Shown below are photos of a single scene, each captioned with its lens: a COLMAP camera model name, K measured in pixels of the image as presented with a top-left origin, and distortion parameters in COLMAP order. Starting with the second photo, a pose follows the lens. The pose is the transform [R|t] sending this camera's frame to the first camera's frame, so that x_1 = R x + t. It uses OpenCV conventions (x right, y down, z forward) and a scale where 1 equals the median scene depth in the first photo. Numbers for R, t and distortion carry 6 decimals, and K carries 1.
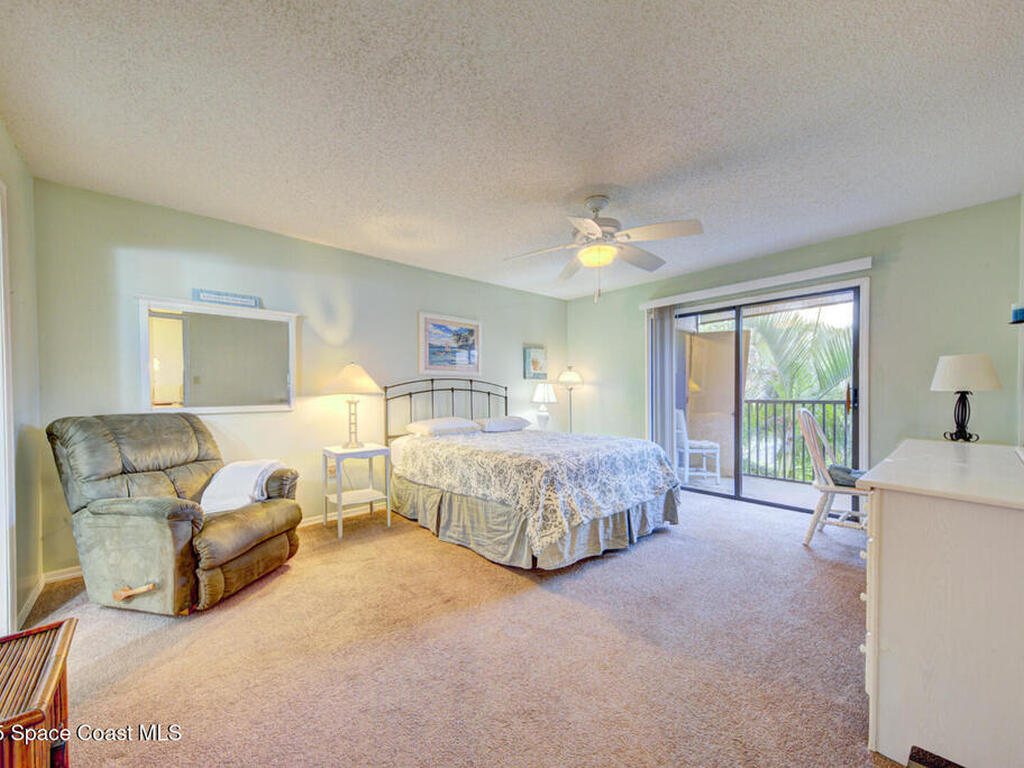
lens RADIAL K [[395.9, 0, 509.1], [0, 395.9, 397.1], [0, 0, 1]] dist [0.025588, -0.000229]
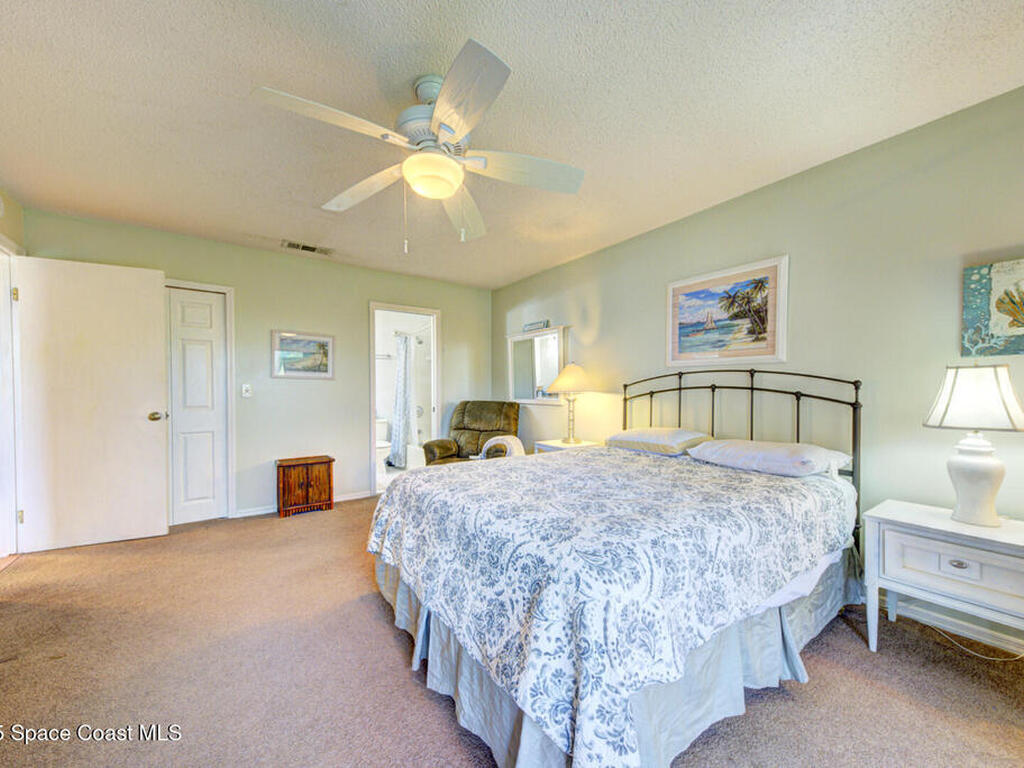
lens RADIAL K [[395.9, 0, 509.1], [0, 395.9, 397.1], [0, 0, 1]] dist [0.025588, -0.000229]
pose [[-0.114724, 0.024851, -0.993086, 0.586399], [-0.014510, 0.999538, 0.026689, -0.017748], [0.993291, 0.017472, -0.114311, 0.832575]]
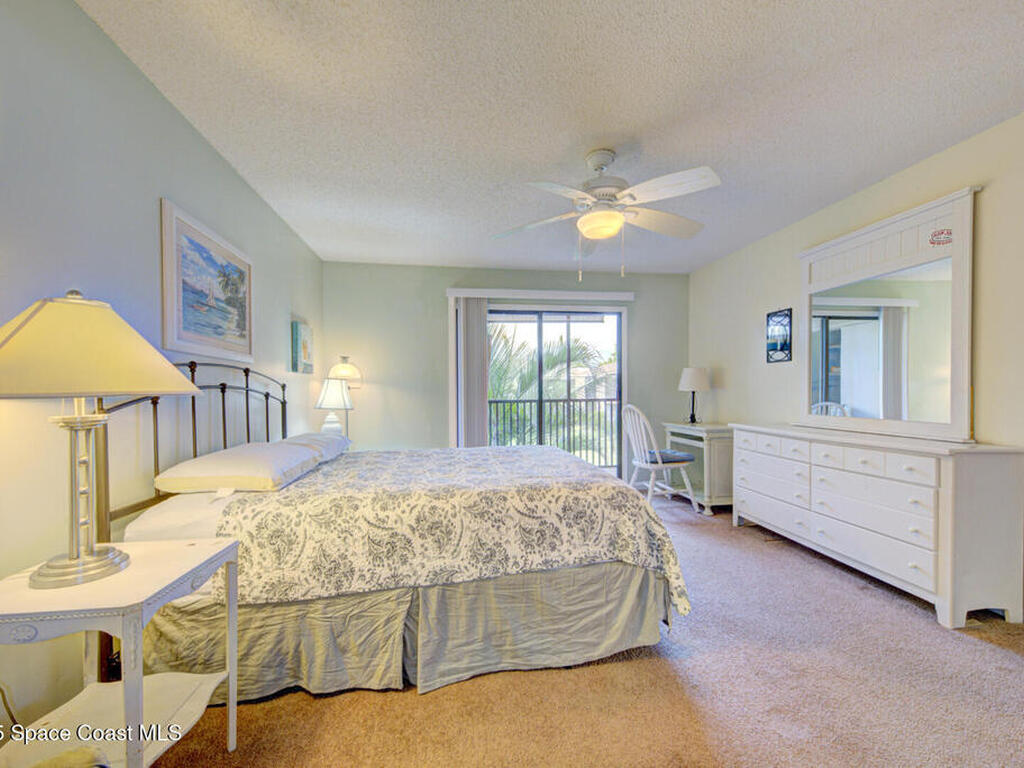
lens RADIAL K [[421.8, 0, 512.4], [0, 421.8, 393.3], [0, 0, 1]] dist [0.026194, 0.000091]
pose [[0.546179, -0.001537, 0.837667, -0.425754], [0.015261, 0.999851, -0.008116, -0.001842], [-0.837529, 0.017216, 0.546121, 0.471642]]
